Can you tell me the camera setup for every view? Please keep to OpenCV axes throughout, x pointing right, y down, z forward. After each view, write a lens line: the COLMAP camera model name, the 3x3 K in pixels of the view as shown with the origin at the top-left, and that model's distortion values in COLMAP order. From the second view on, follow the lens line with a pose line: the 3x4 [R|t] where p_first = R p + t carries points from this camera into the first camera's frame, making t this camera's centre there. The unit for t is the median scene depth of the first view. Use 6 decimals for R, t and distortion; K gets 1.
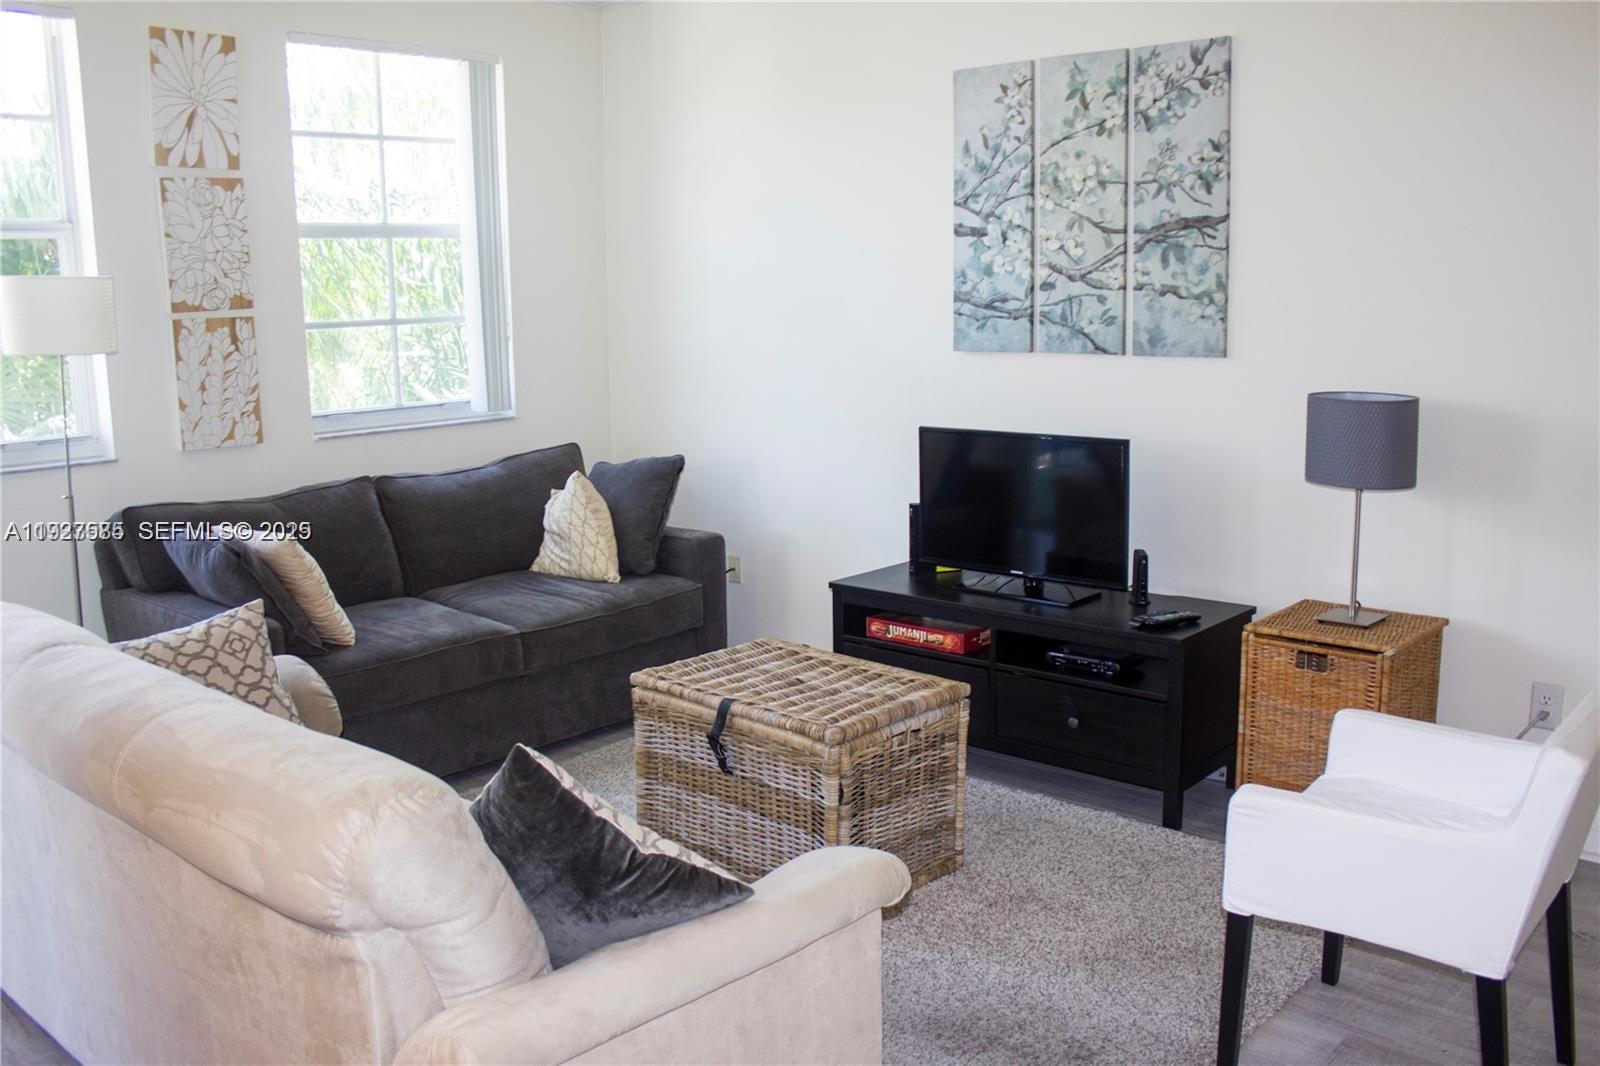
lens RADIAL K [[1427.2, 0, 800.0], [0, 1427.2, 533.0], [0, 0, 1]] dist [-0.090634, 0.004752]
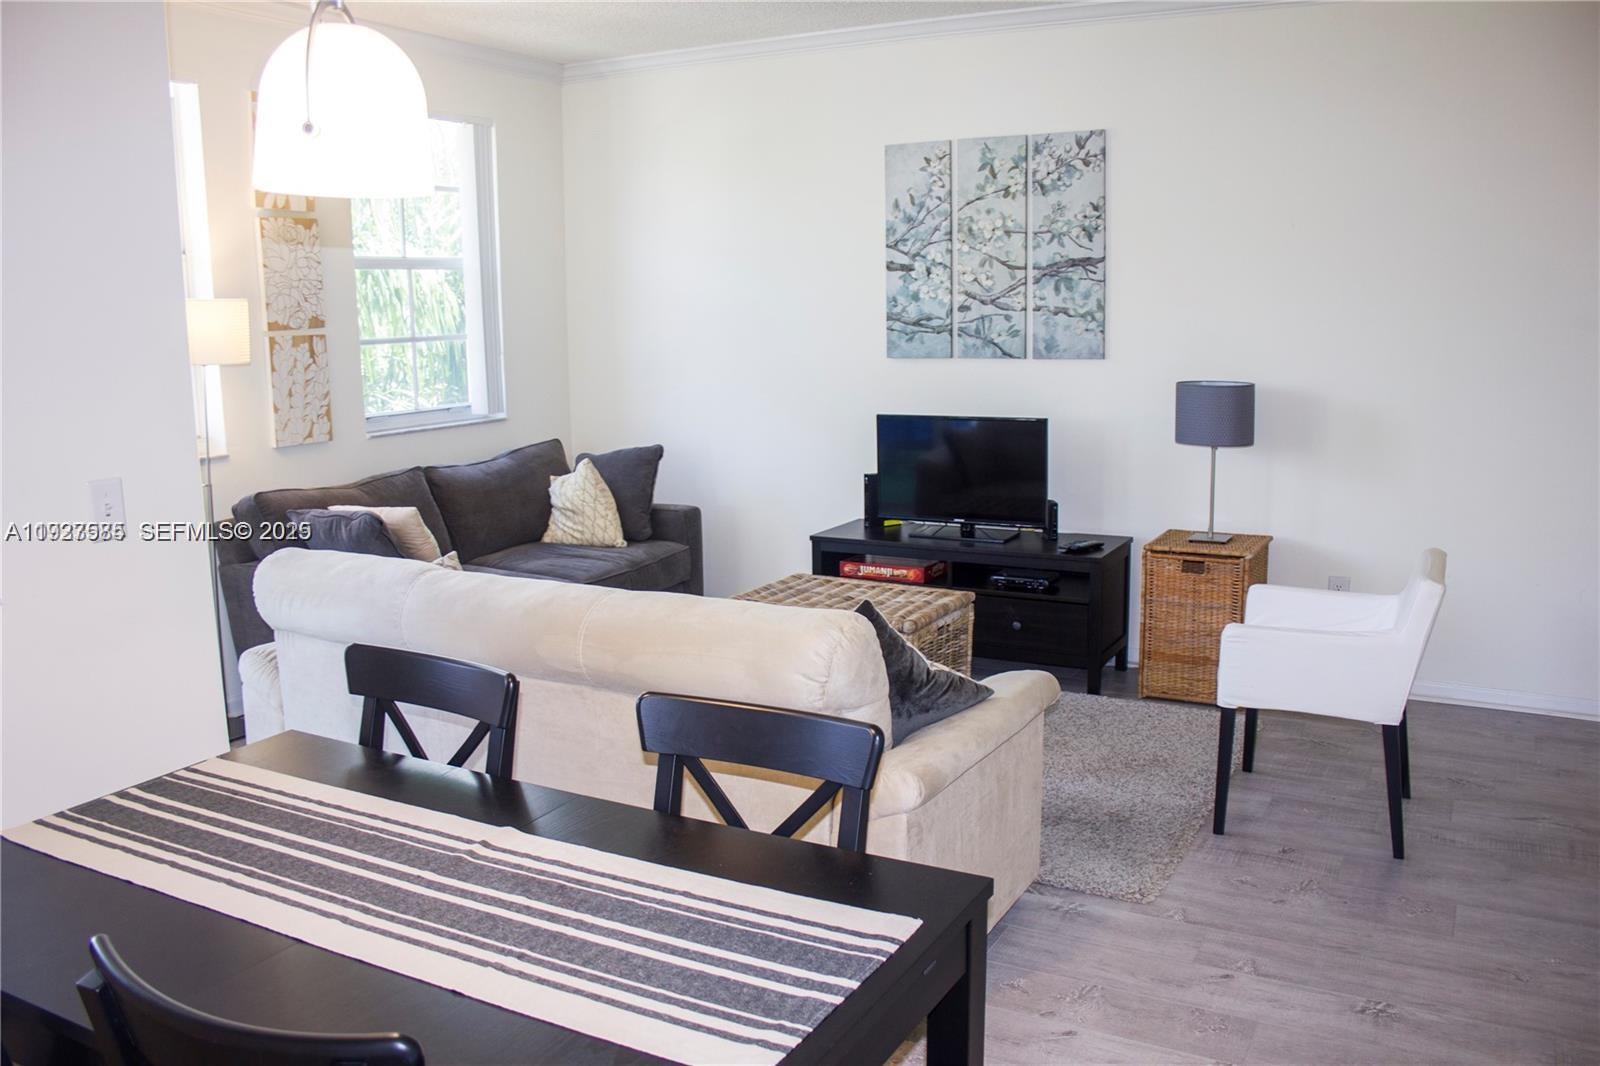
lens RADIAL K [[1302.3, 0, 800.0], [0, 1302.3, 533.0], [0, 0, 1]] dist [-0.104531, -0.000141]
pose [[0.974281, -0.038084, 0.222094, -0.262143], [0.039440, 0.999221, -0.001671, 0.034890], [-0.221857, 0.010387, 0.975024, -0.161042]]
